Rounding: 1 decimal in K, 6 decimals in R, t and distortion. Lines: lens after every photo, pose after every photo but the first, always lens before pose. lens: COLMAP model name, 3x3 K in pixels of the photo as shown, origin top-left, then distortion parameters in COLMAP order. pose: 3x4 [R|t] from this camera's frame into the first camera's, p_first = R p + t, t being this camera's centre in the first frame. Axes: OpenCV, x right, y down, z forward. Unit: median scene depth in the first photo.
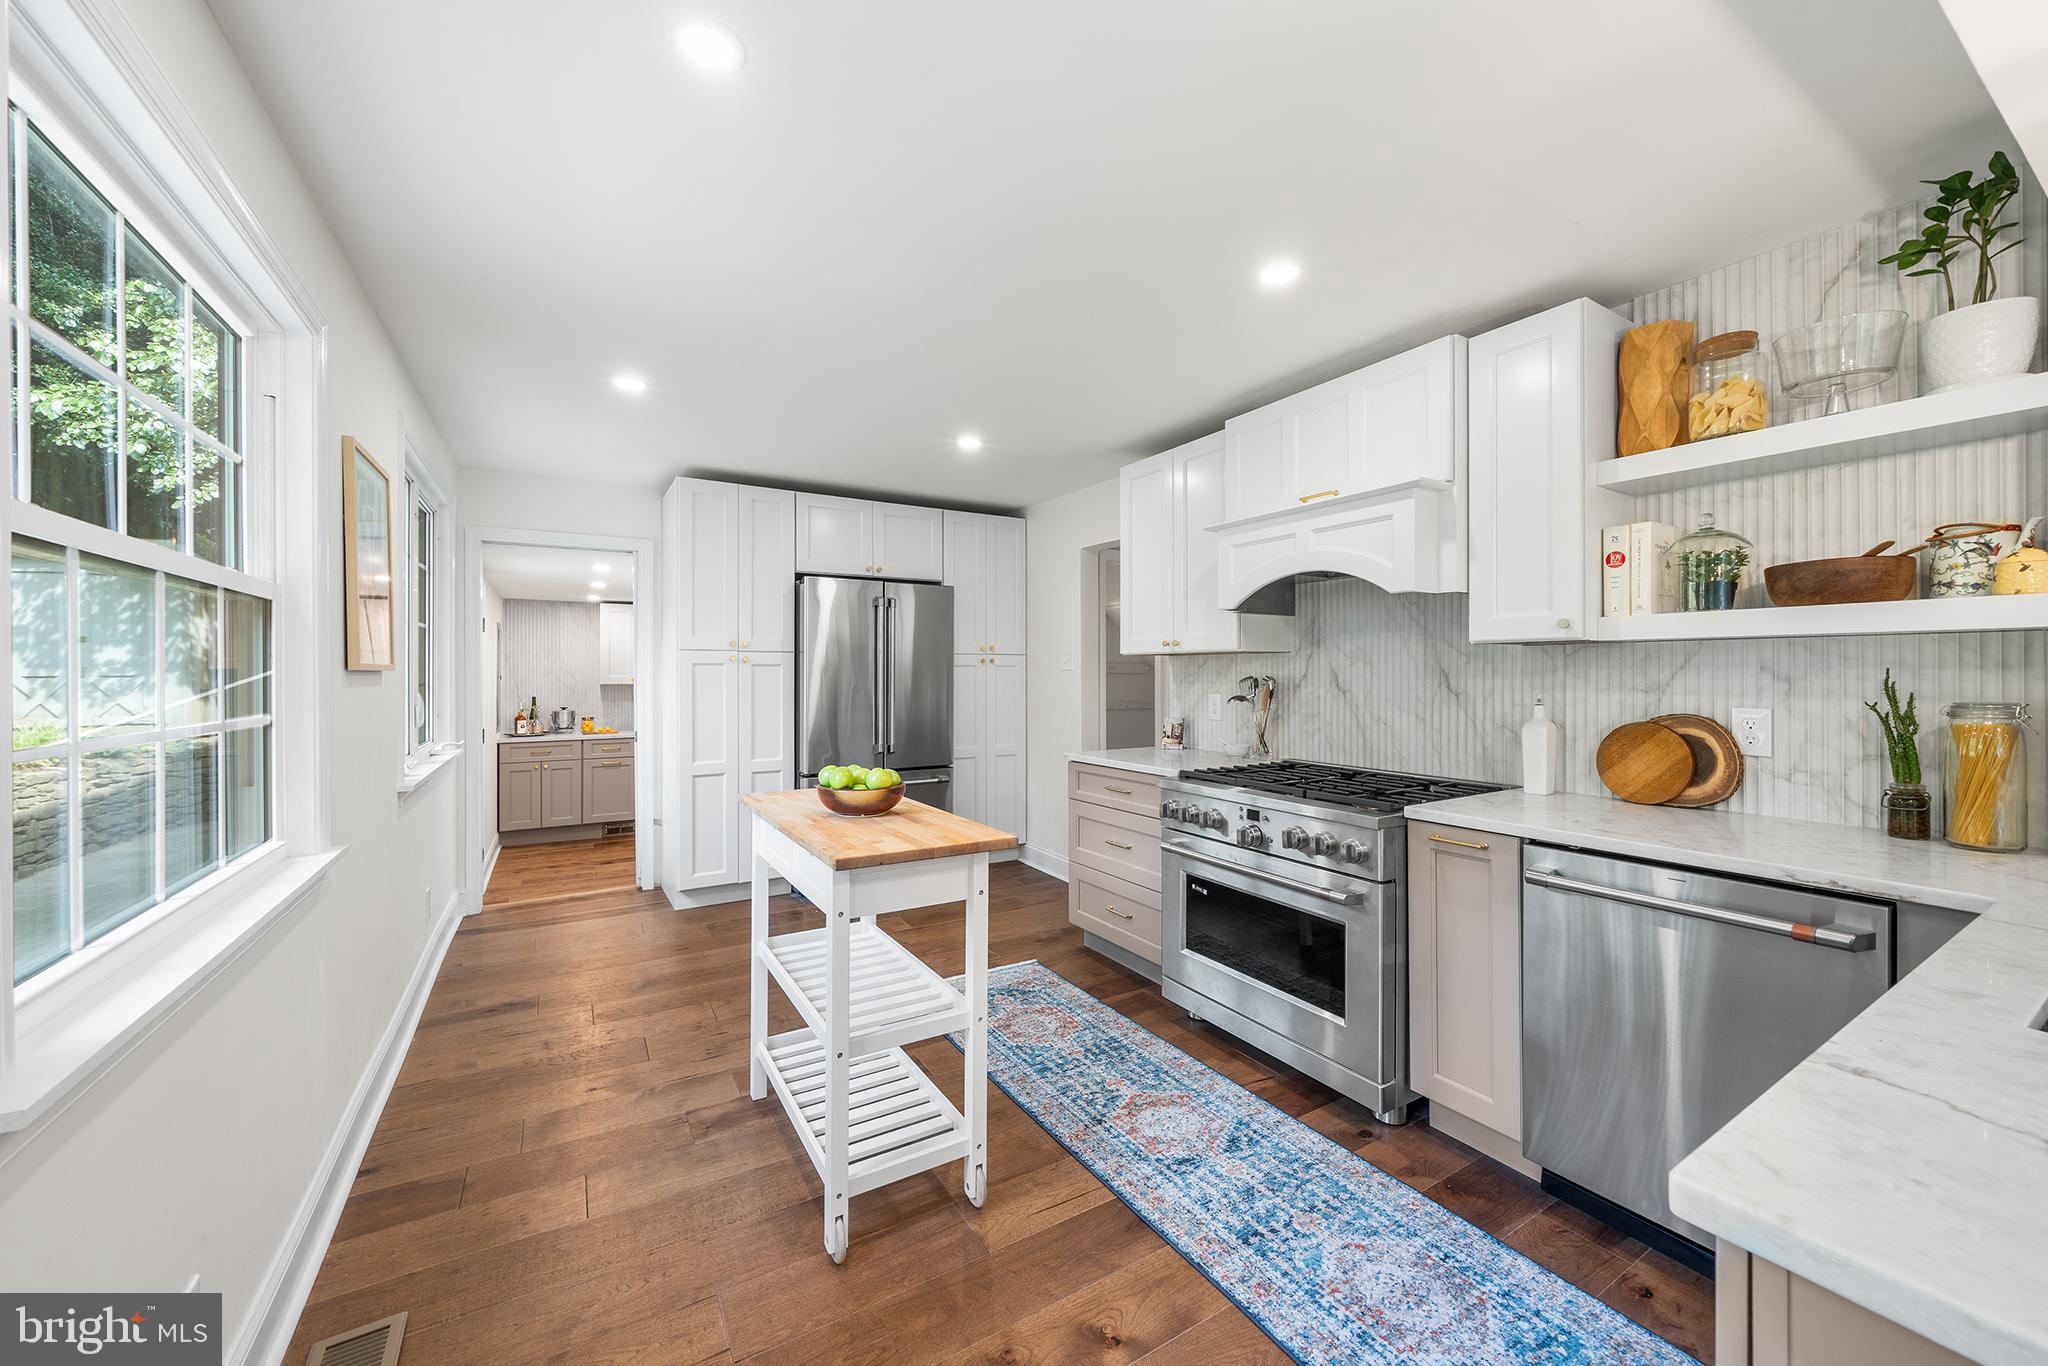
lens RADIAL K [[776.4, 0, 1010.6], [0, 776.4, 671.7], [0, 0, 1]] dist [-0.003435, -0.000099]
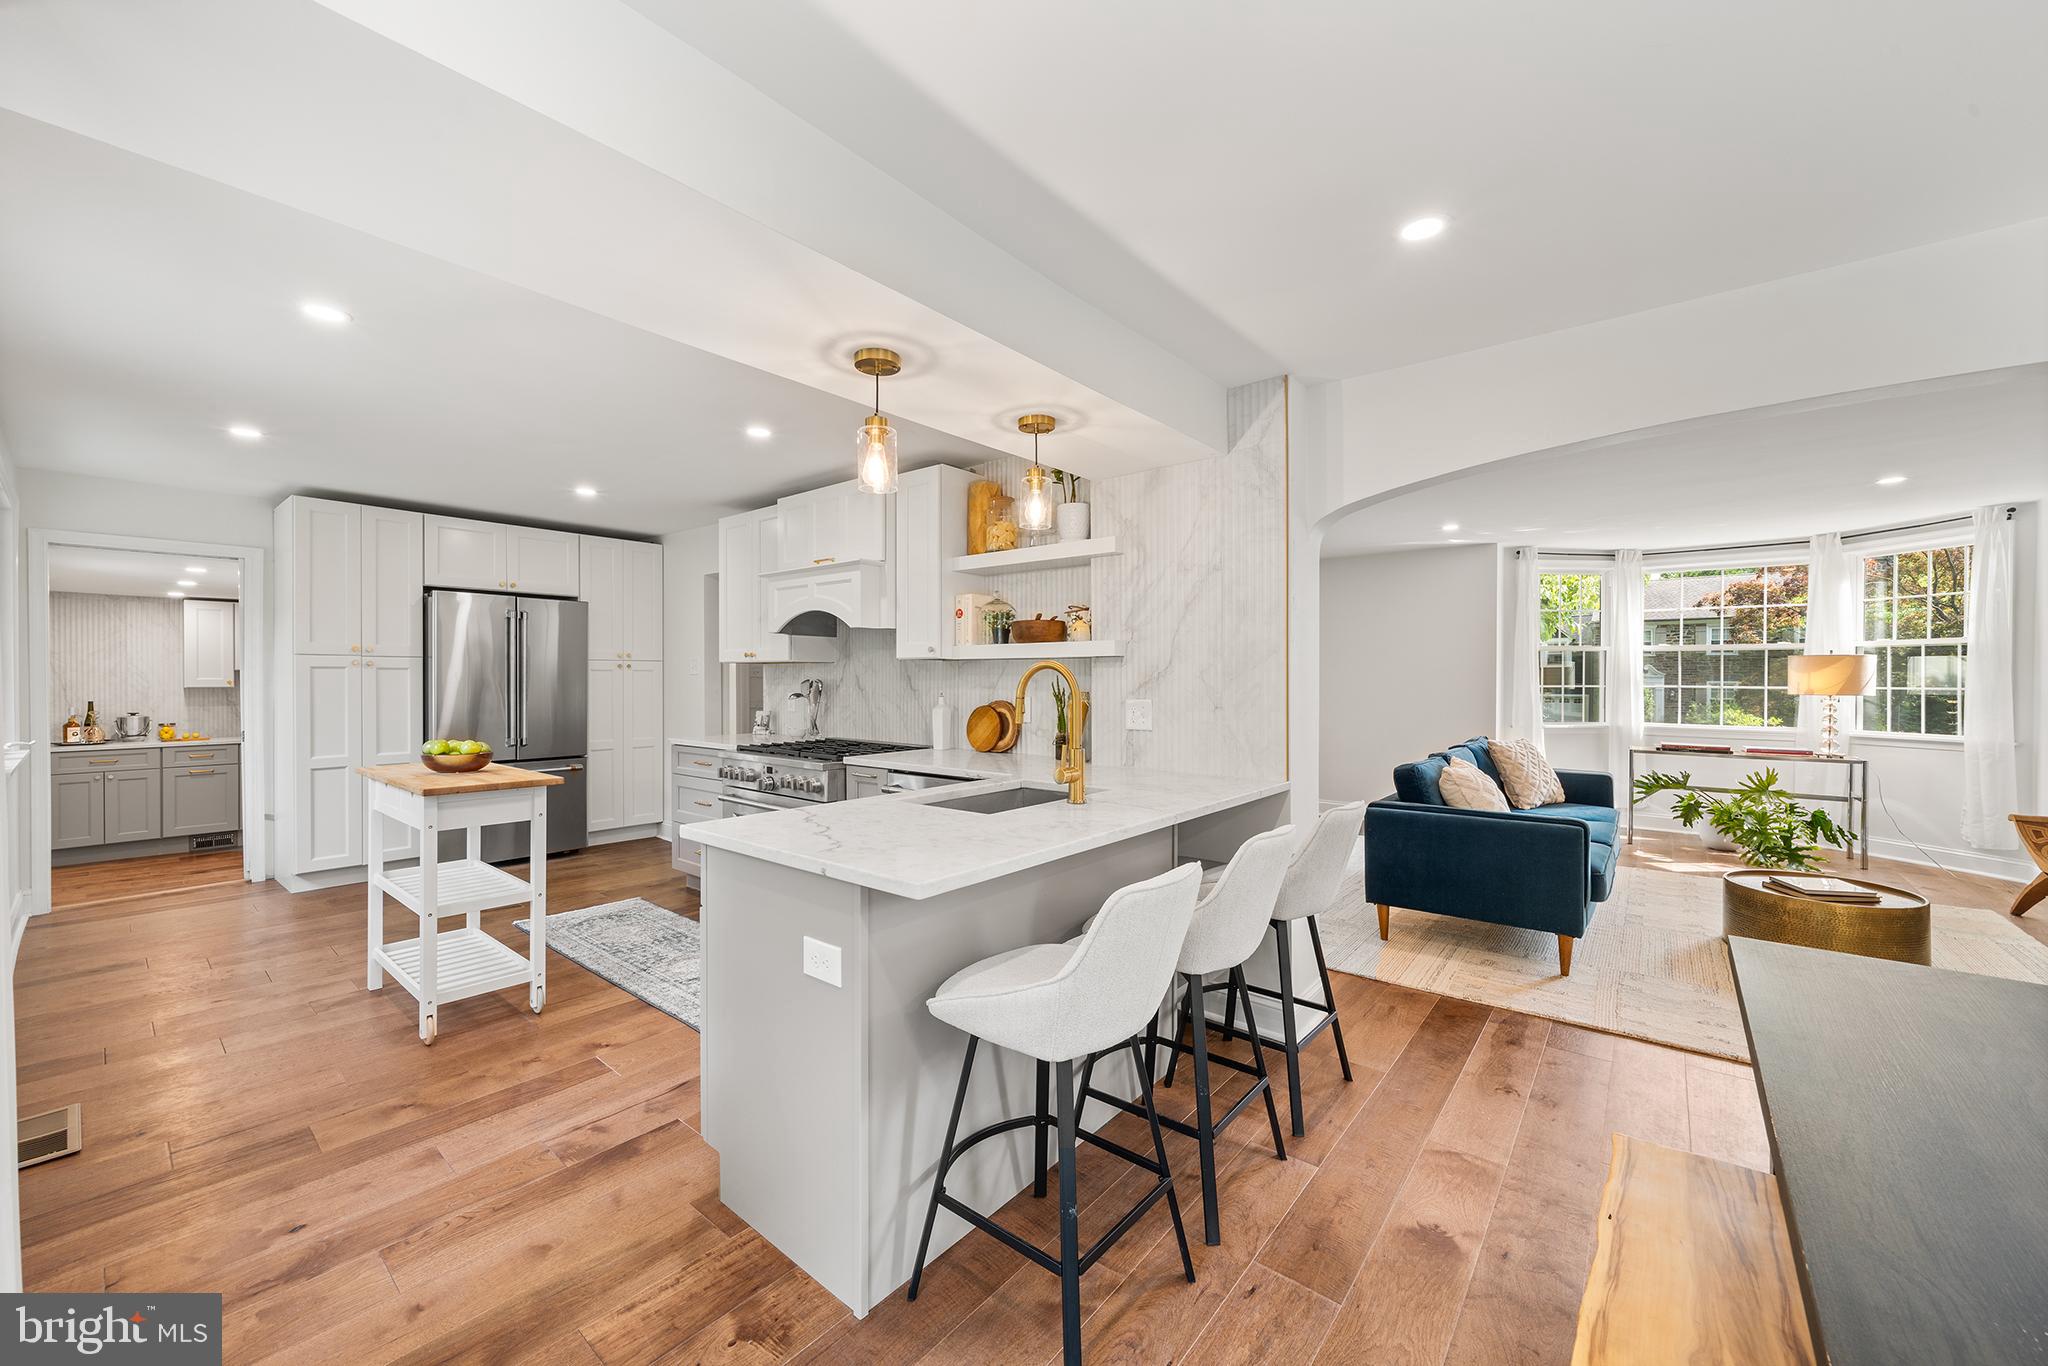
lens RADIAL K [[776.4, 0, 1007.6], [0, 776.4, 682.7], [0, 0, 1]] dist [-0.003435, -0.000099]
pose [[0.939987, 0.000075, 0.341210, 0.235966], [-0.003268, 0.999956, 0.008783, -0.002259], [-0.341194, -0.009371, 0.939946, -0.602358]]
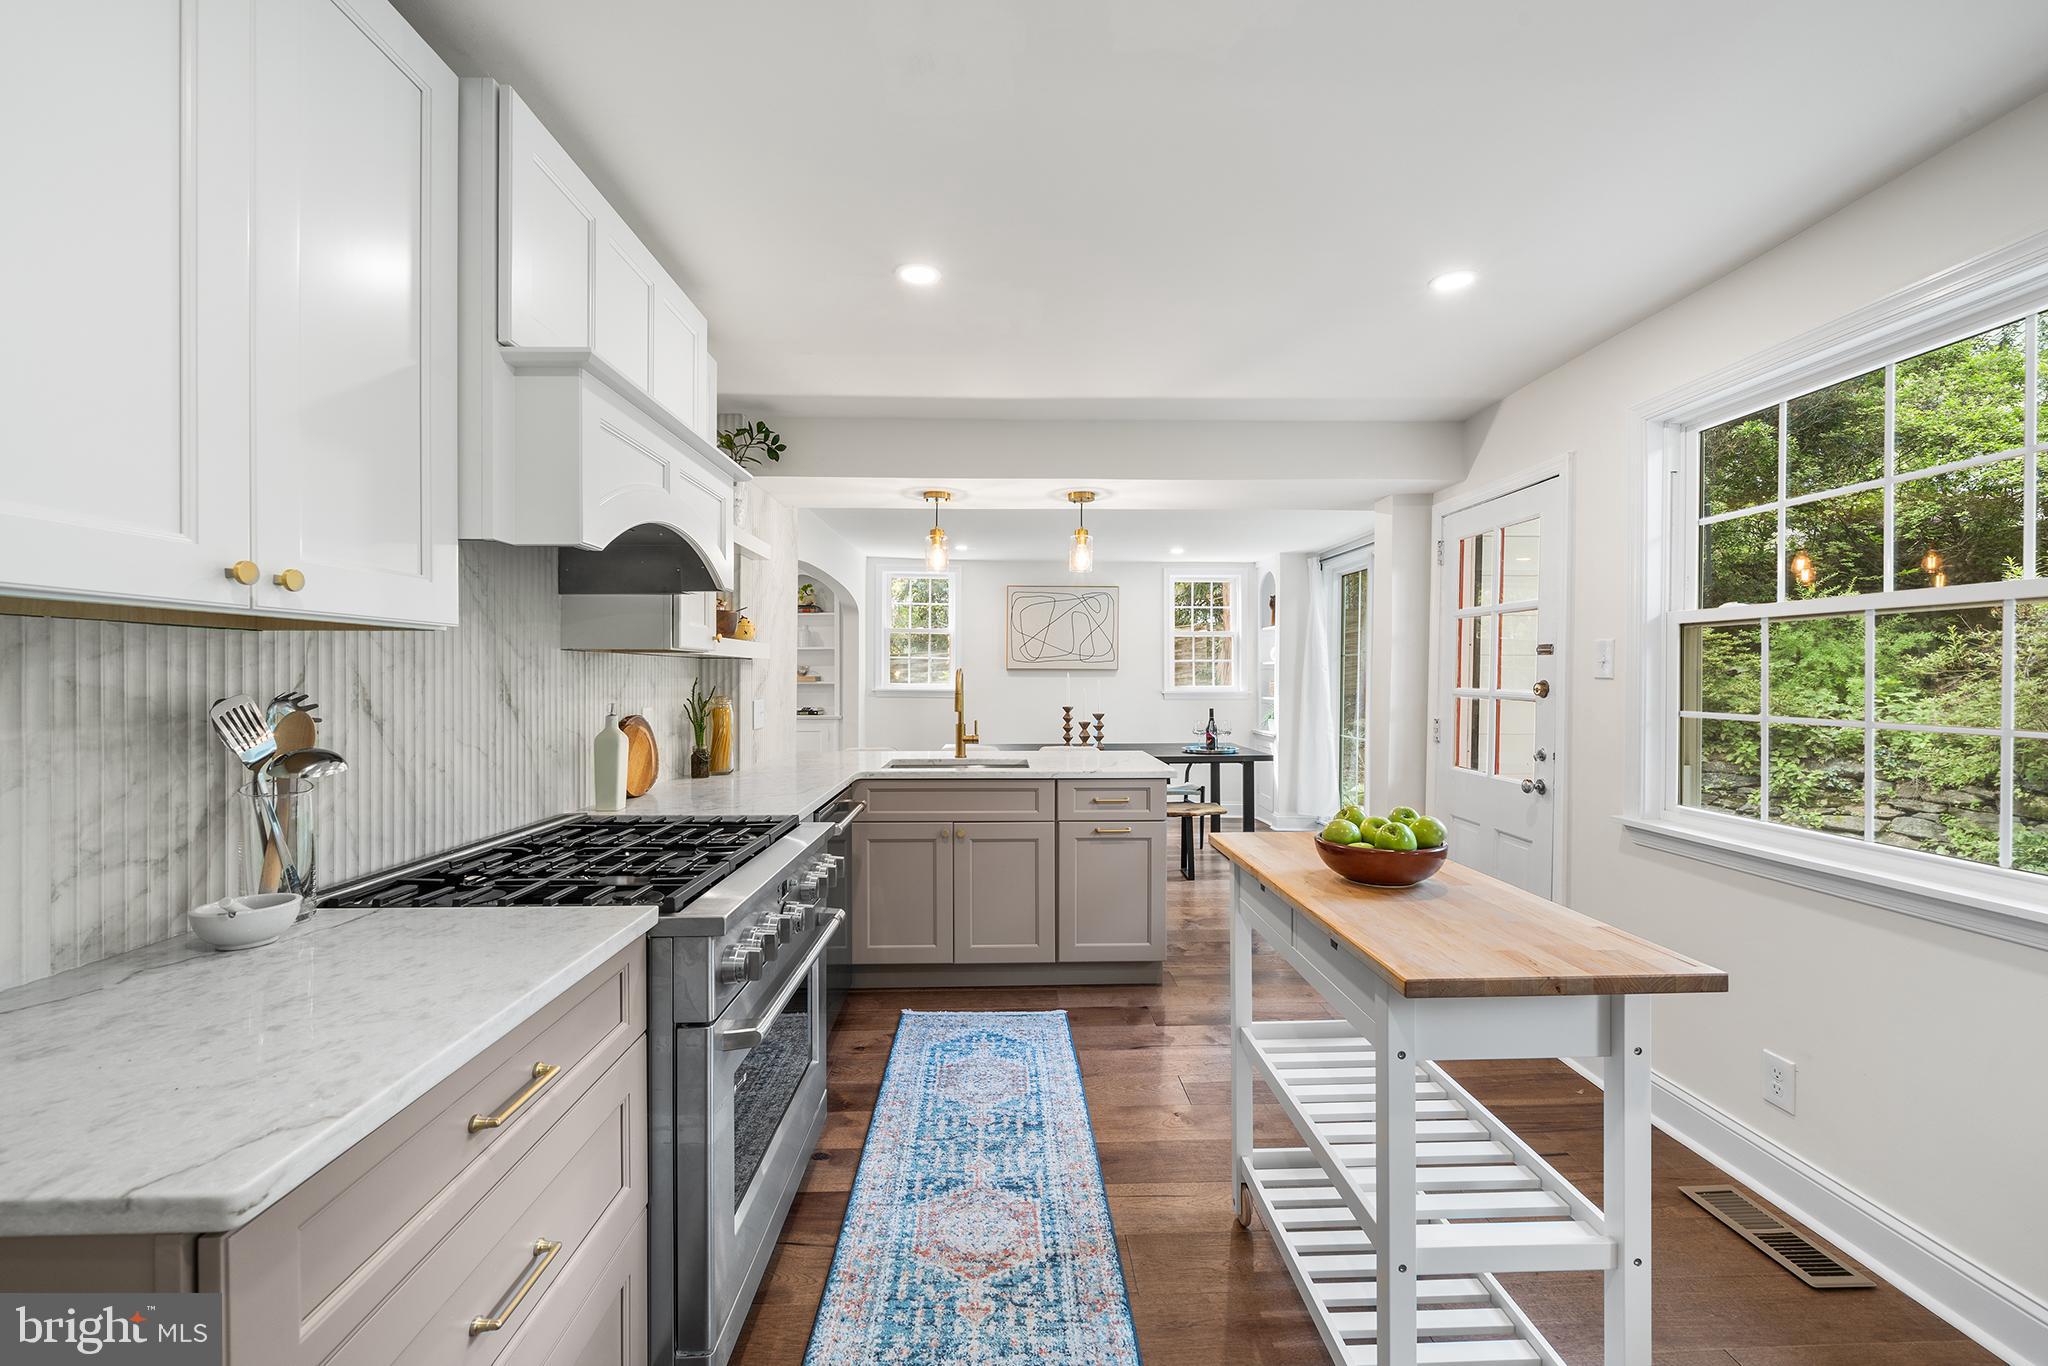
lens RADIAL K [[818.0, 0, 1031.0], [0, 818.0, 681.3], [0, 0, 1]] dist [0.001327, -0.001164]
pose [[-0.882931, -0.002911, 0.469493, -0.222557], [-0.001207, 0.999992, 0.003931, -0.003354], [-0.469500, 0.002904, -0.882927, 1.542726]]
